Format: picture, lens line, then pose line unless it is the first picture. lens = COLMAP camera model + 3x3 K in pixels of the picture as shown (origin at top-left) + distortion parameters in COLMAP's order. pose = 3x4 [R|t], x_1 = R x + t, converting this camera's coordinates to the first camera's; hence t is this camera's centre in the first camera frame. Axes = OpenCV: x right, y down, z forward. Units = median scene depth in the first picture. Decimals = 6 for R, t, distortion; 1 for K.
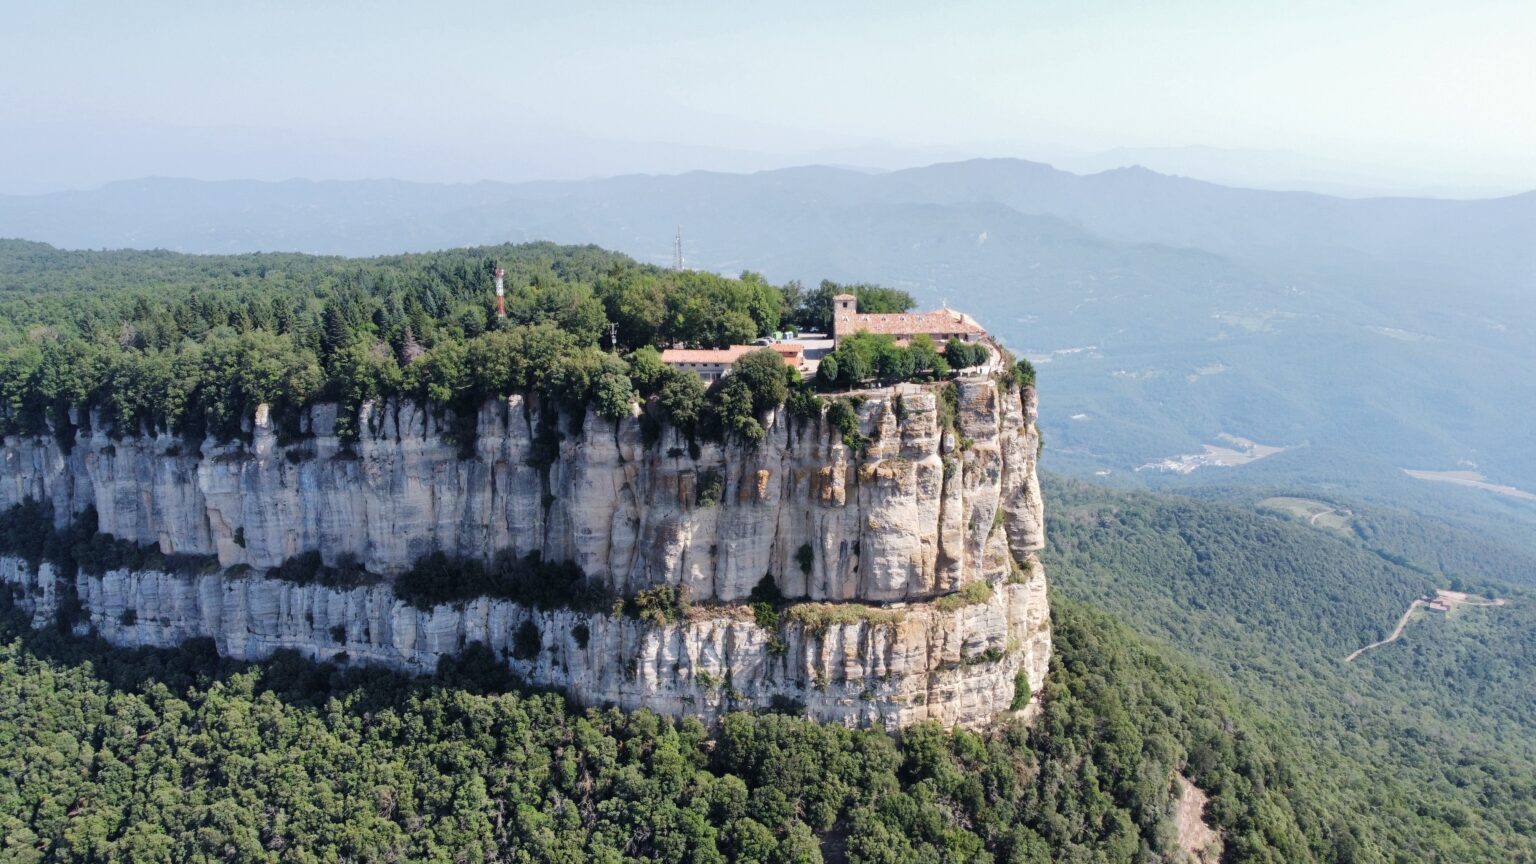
lens RADIAL K [[1172.4, 0, 769.0], [0, 1172.4, 431.5], [0, 0, 1]] dist [-0.000312, -0.004991]
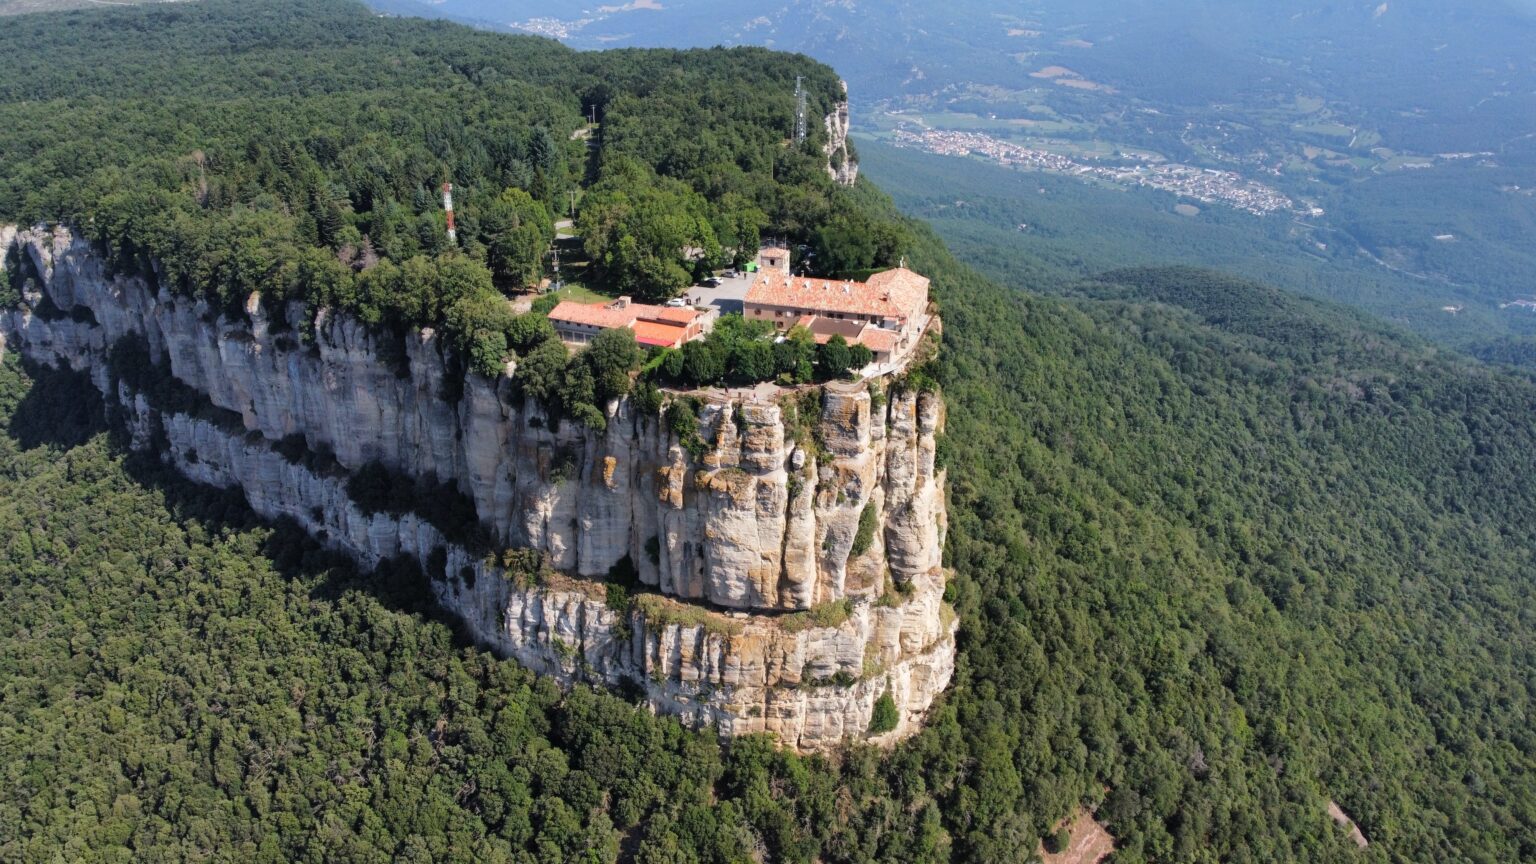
lens RADIAL K [[1172.4, 0, 767.7], [0, 1172.4, 430.8], [0, 0, 1]] dist [-0.000312, -0.004991]
pose [[0.957102, 0.135252, -0.256249, 0.335548], [-0.081571, 0.974375, 0.209618, -0.184935], [0.278033, -0.179723, 0.943608, 0.141530]]
